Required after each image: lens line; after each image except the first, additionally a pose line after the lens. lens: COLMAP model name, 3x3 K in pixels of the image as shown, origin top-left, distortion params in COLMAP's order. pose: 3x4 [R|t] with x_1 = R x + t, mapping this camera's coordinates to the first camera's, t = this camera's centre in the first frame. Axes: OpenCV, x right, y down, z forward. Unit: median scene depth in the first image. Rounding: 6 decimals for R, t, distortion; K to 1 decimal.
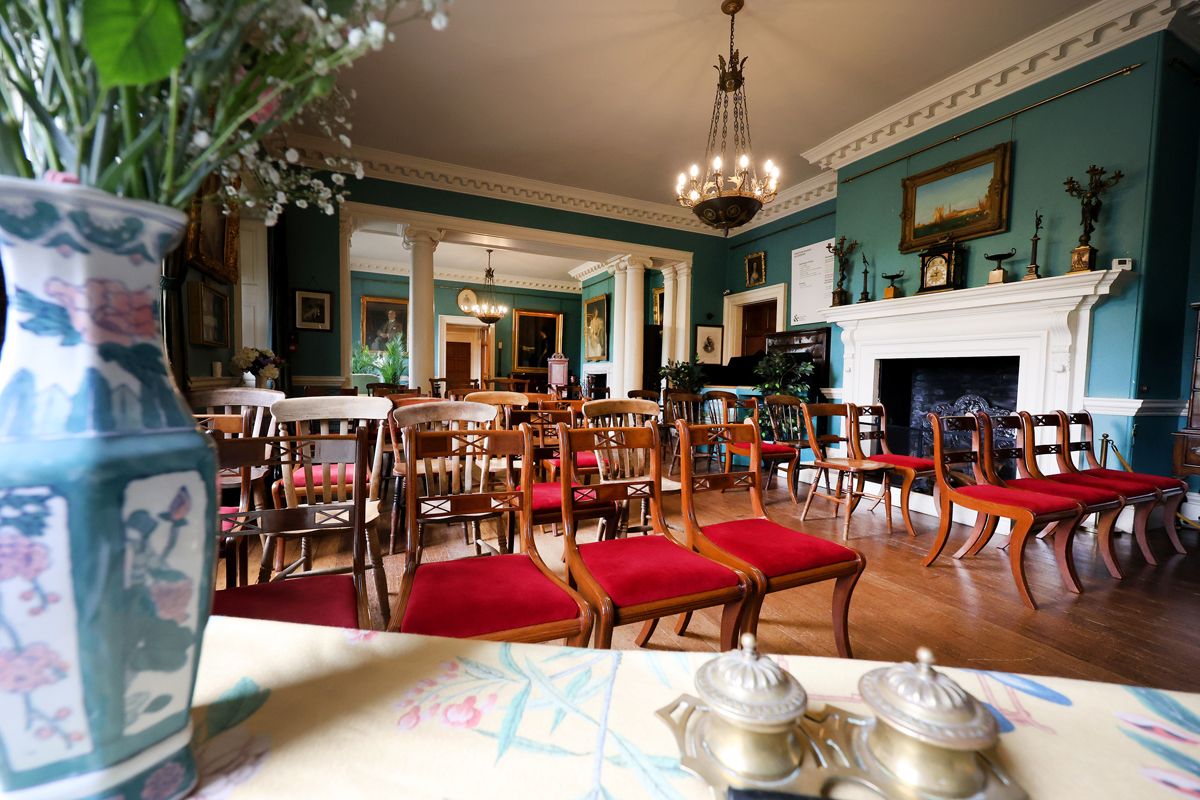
lens RADIAL K [[481.8, 0, 599.1], [0, 481.8, 403.2], [0, 0, 1]] dist [-0.010490, 0.000045]
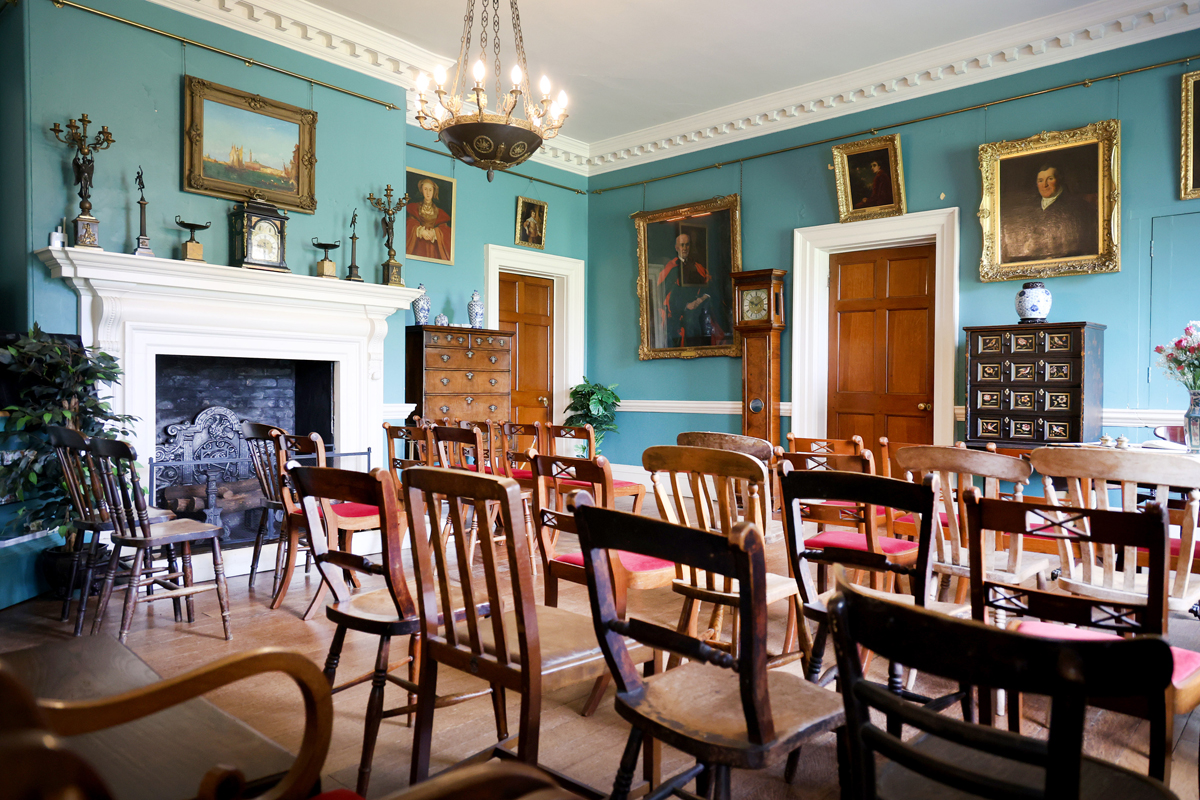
lens RADIAL K [[832.7, 0, 603.0], [0, 832.7, 397.3], [0, 0, 1]] dist [0.043464, -0.000813]
pose [[-0.379939, -0.032328, 0.924447, -0.600709], [0.032363, 0.998313, 0.048212, -0.070576], [-0.924445, 0.048235, -0.378251, 0.884031]]
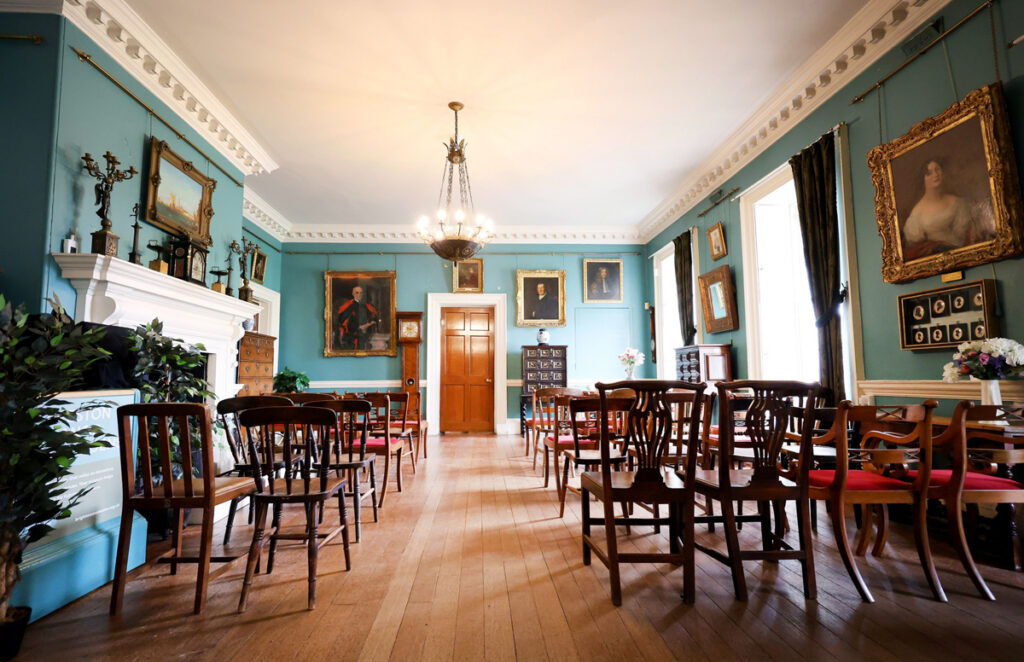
lens RADIAL K [[486.5, 0, 507.5], [0, 486.5, 334.6], [0, 0, 1]] dist [0.039546, 0.000232]
pose [[-0.924929, 0.019506, 0.379640, -0.259592], [0.007277, 0.999408, -0.033622, -0.078088], [-0.380071, -0.028335, -0.924523, 1.487982]]
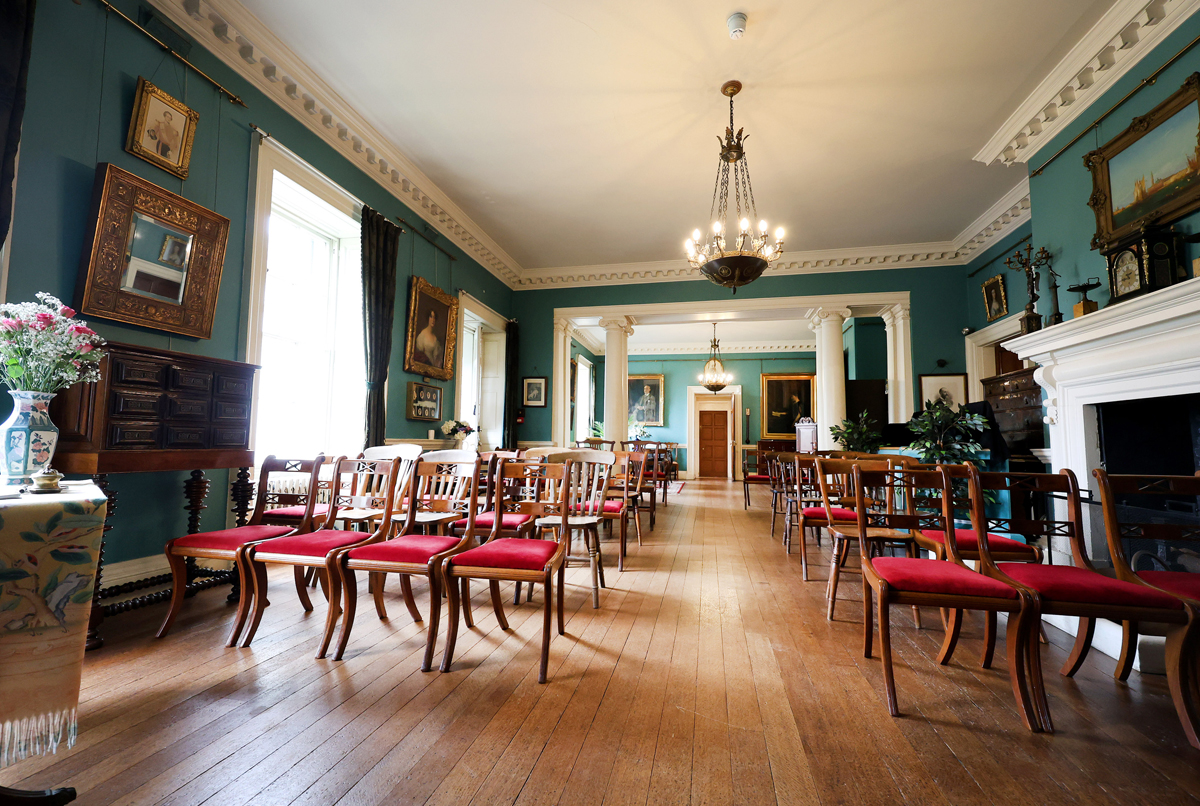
lens RADIAL K [[500.0, 0, 603.7], [0, 500.0, 401.3], [0, 0, 1]] dist [-0.009141, 0.000009]
pose [[0.801011, -0.059901, -0.595646, 0.446257], [-0.028057, 0.990132, -0.137303, 0.021130], [0.597992, 0.126693, 0.791425, 0.017661]]
